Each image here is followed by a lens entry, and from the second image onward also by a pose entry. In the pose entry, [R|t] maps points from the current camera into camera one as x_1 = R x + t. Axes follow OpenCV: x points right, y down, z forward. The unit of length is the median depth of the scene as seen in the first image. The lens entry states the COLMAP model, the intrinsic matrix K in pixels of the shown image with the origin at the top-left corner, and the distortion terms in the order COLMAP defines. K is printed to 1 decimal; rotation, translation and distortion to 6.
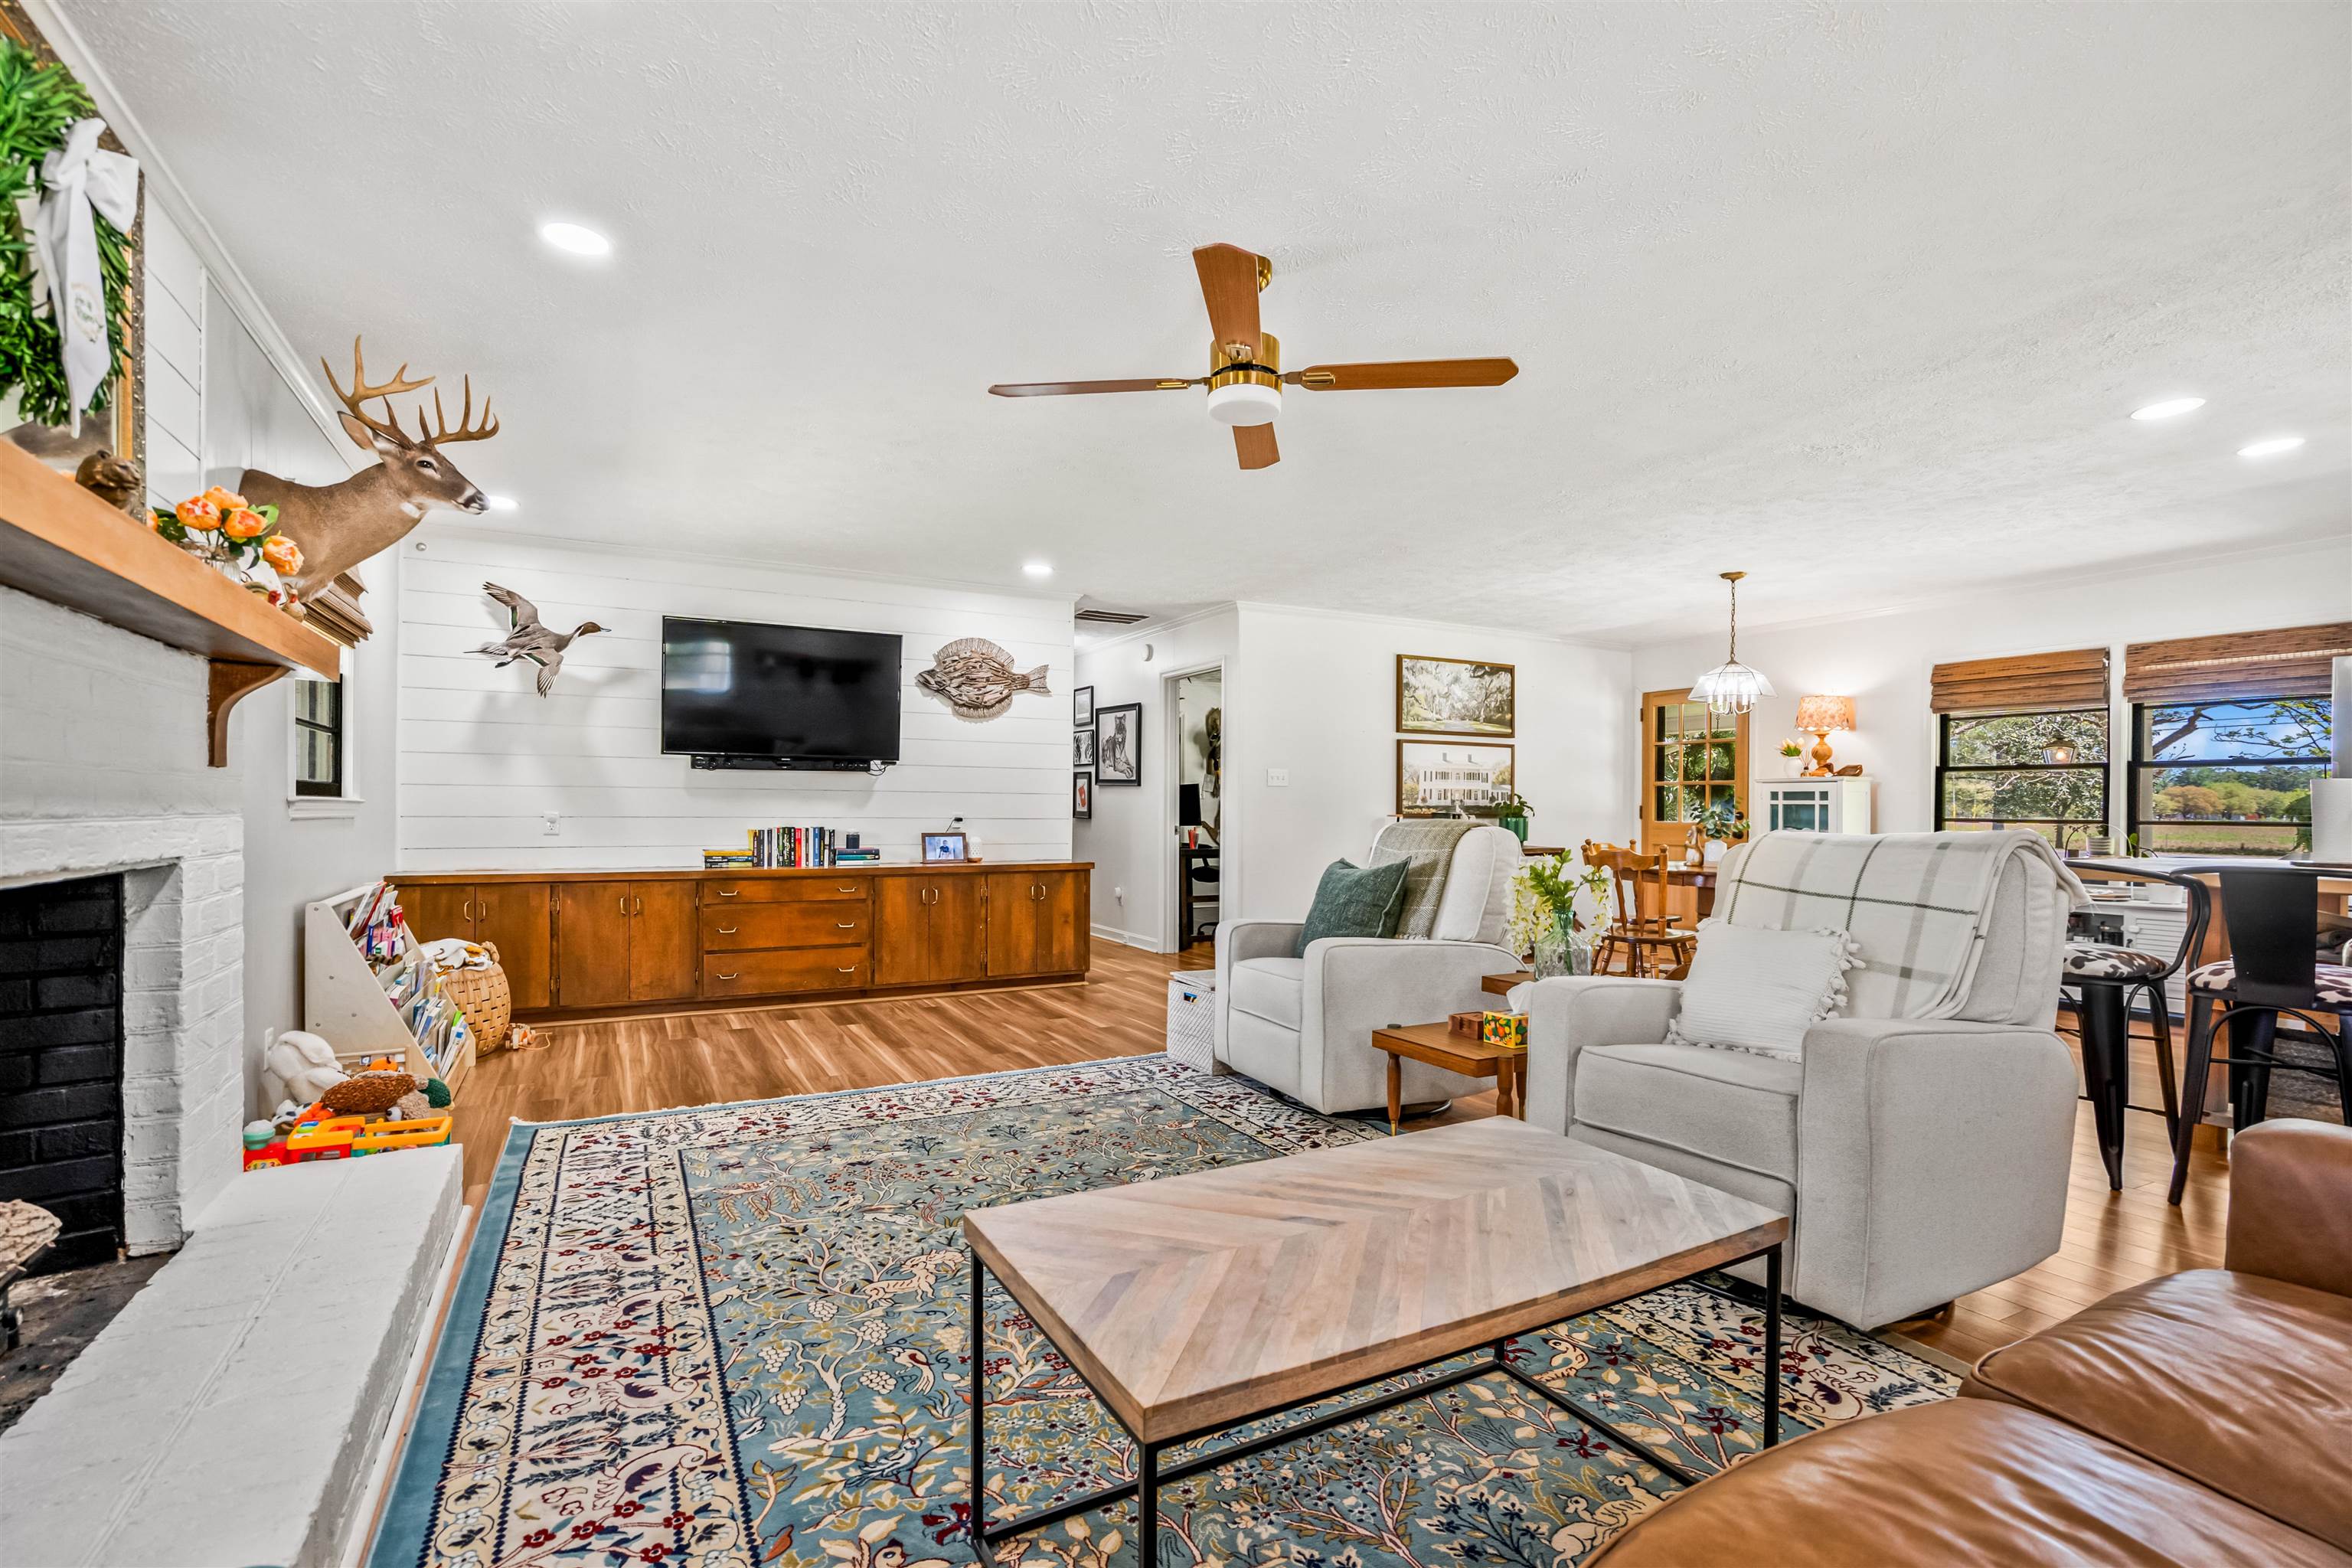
lens RADIAL K [[1071.5, 0, 1173.8], [0, 1071.5, 799.9], [0, 0, 1]] dist [-0.008077, 0.000744]
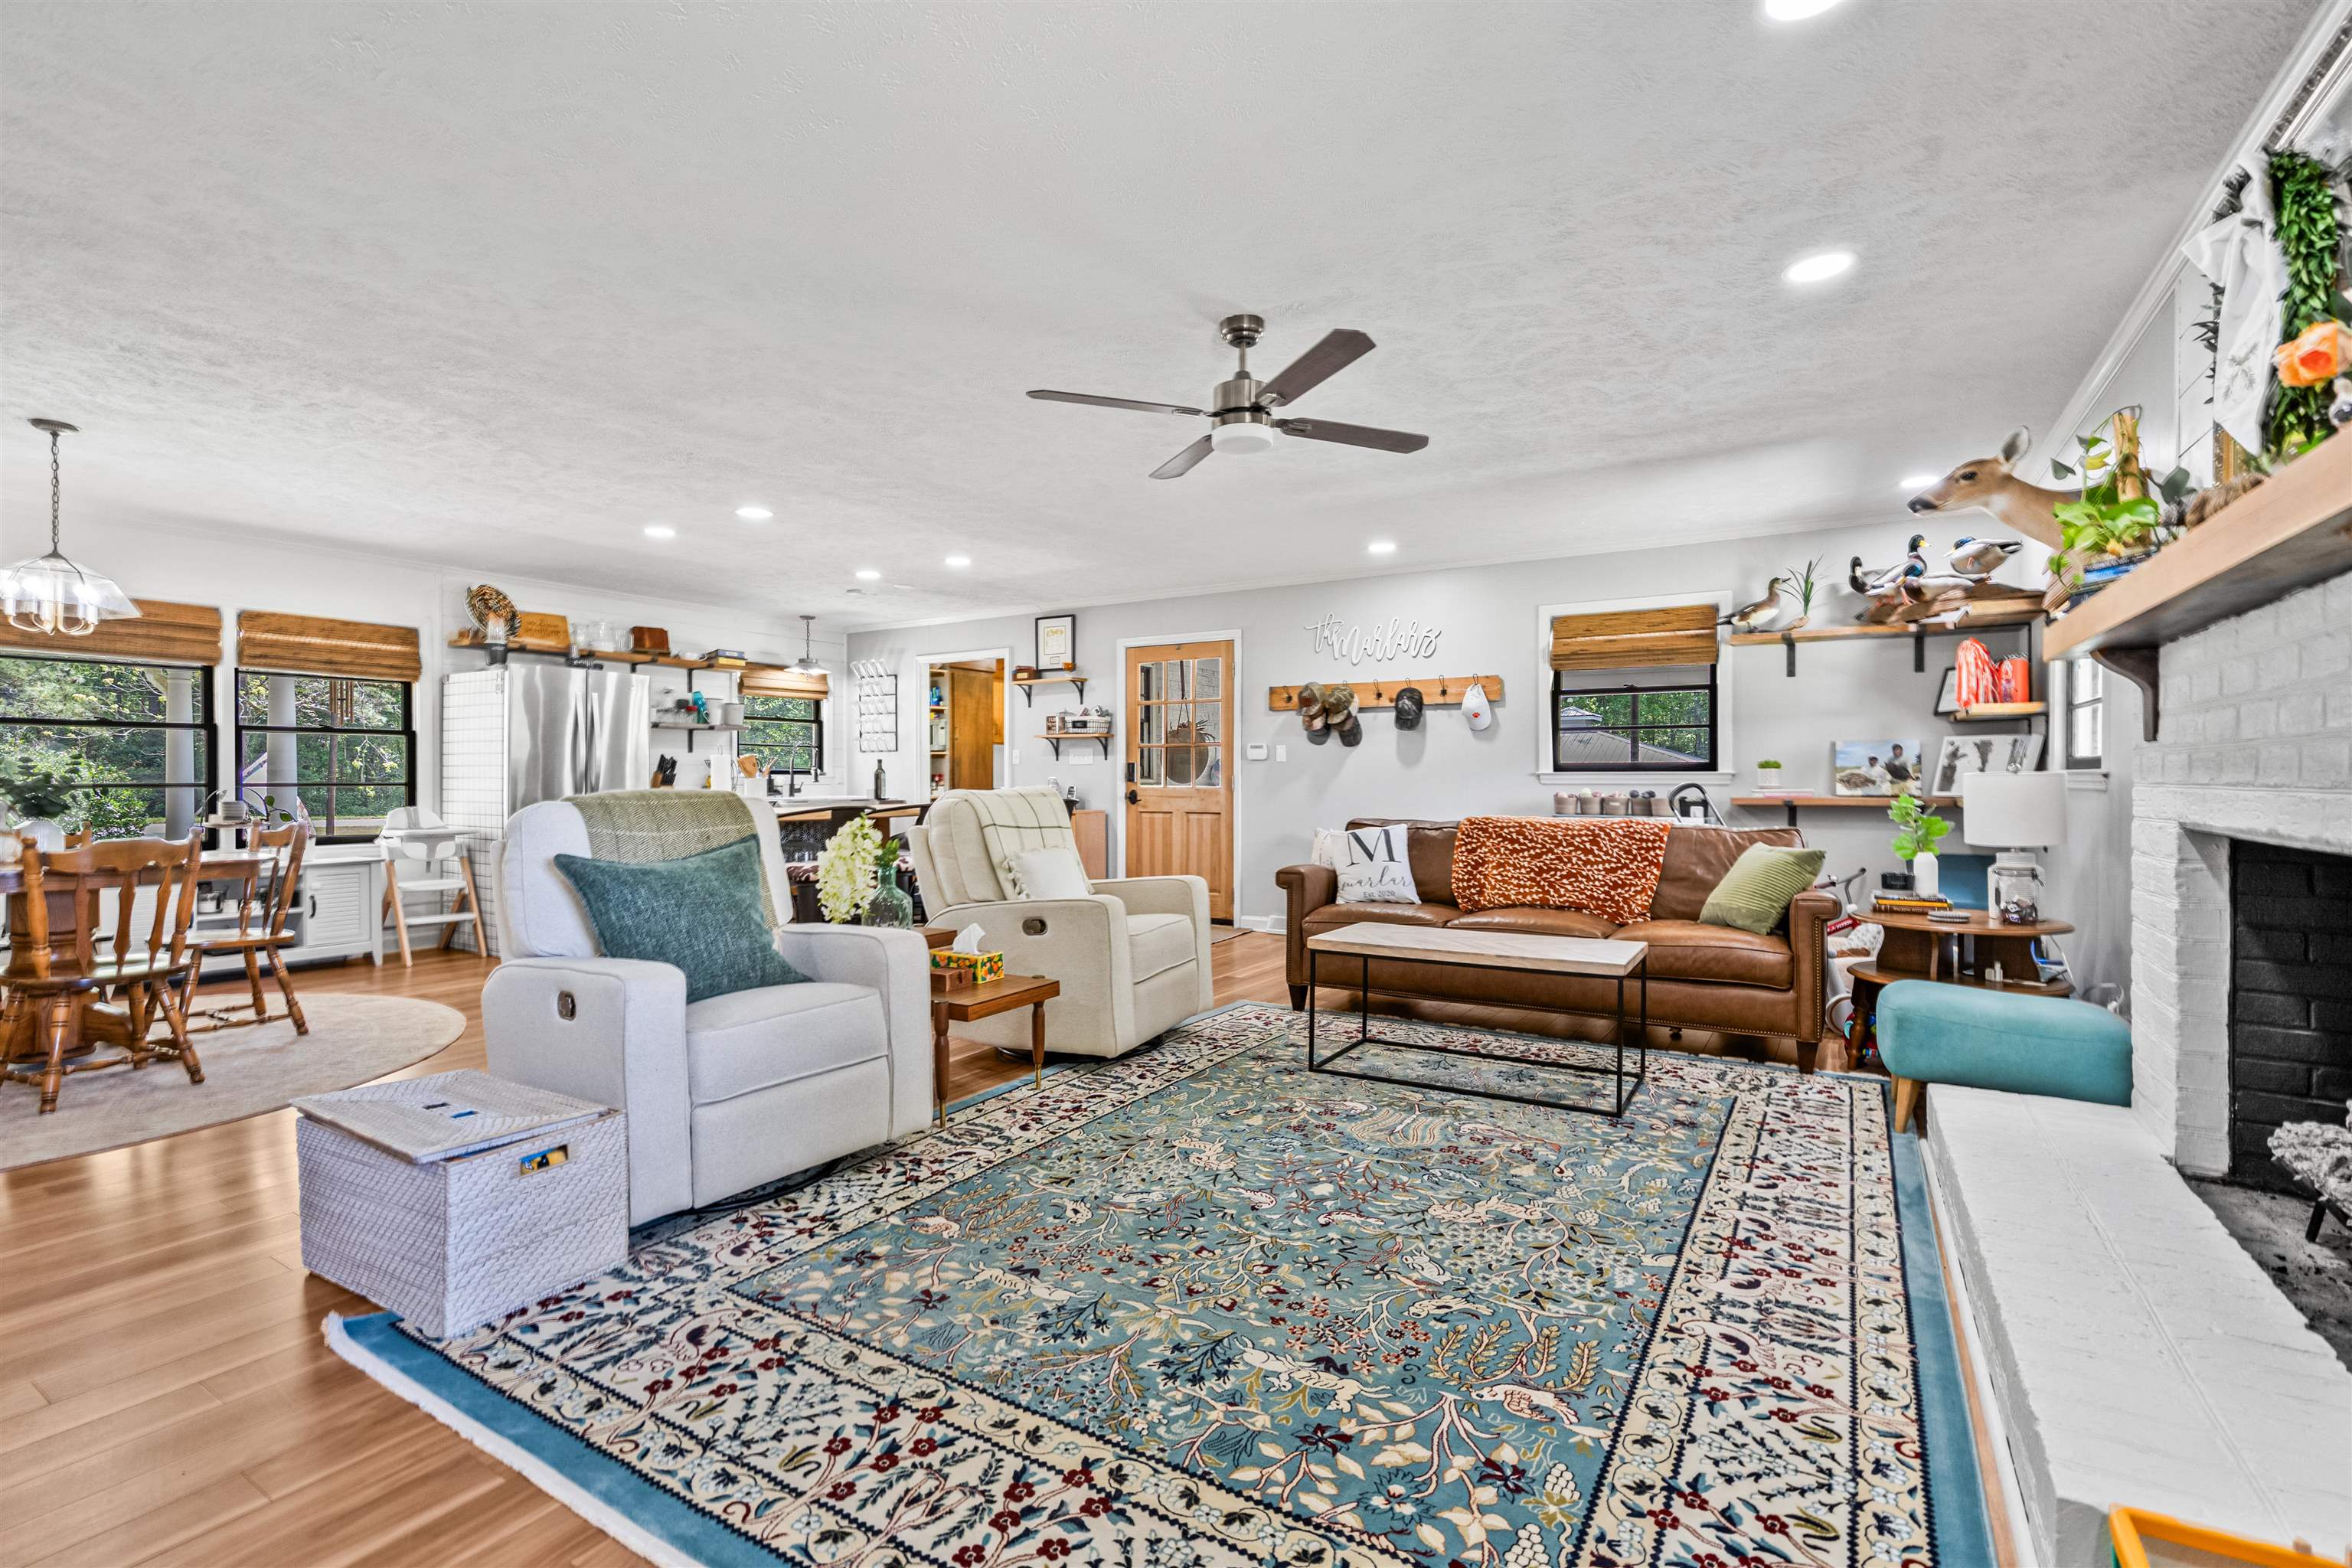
lens RADIAL K [[1071.5, 0, 1165.6], [0, 1071.5, 784.2], [0, 0, 1]] dist [-0.008077, 0.000744]
pose [[-0.498907, -0.010266, 0.866595, -0.955791], [-0.008419, 0.999940, 0.006998, 0.010305], [-0.866614, -0.003804, -0.498964, 1.724822]]
